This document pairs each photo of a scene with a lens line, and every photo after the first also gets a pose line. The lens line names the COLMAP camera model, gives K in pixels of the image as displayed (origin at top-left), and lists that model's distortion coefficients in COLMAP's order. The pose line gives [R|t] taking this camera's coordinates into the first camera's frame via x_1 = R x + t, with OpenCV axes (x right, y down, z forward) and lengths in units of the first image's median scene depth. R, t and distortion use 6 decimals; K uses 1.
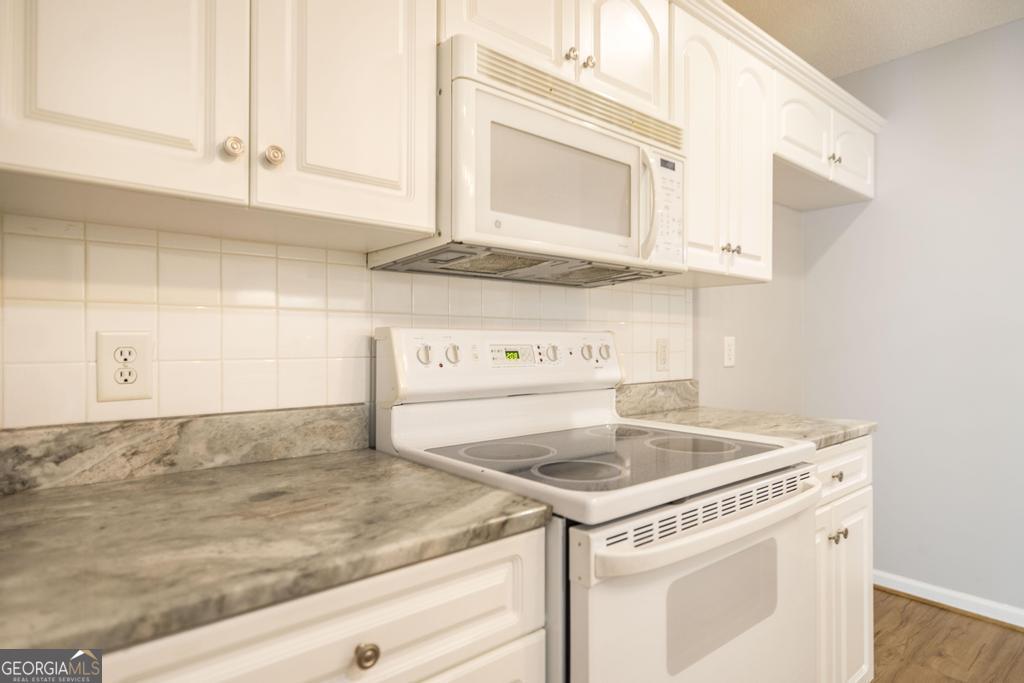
lens RADIAL K [[572.2, 0, 510.7], [0, 572.2, 342.1], [0, 0, 1]] dist [-0.000938, 0.000084]
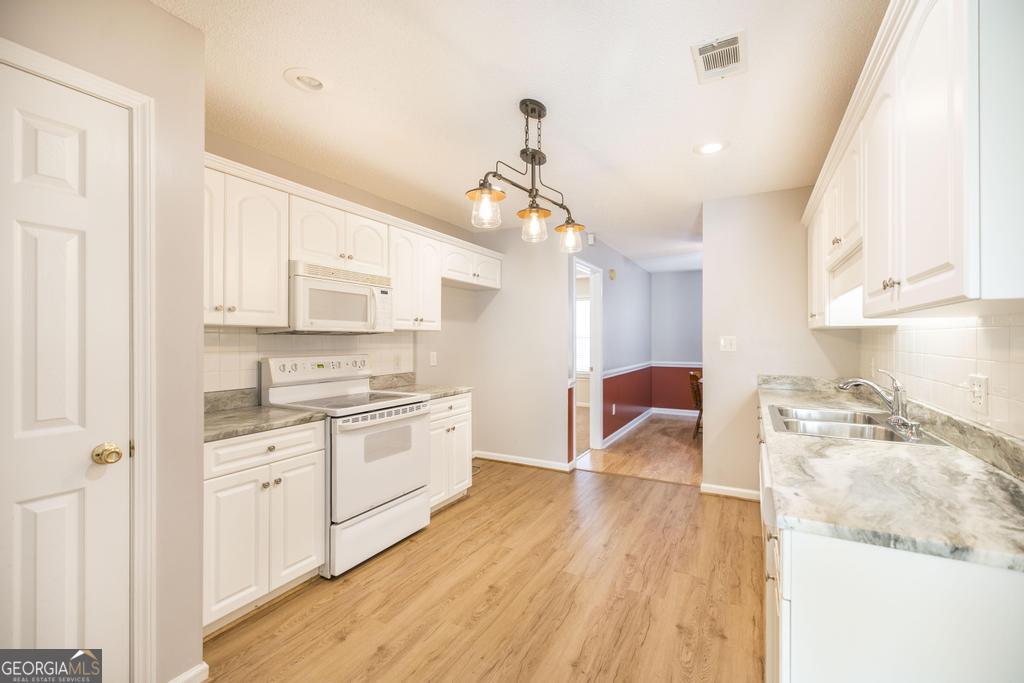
lens RADIAL K [[441.0, 0, 504.8], [0, 441.0, 336.8], [0, 0, 1]] dist [0.004523, -0.000590]
pose [[0.939570, -0.001481, 0.342354, 0.113272], [0.003432, 0.999981, -0.005092, -0.107463], [-0.342340, 0.005959, 0.939557, -1.250908]]
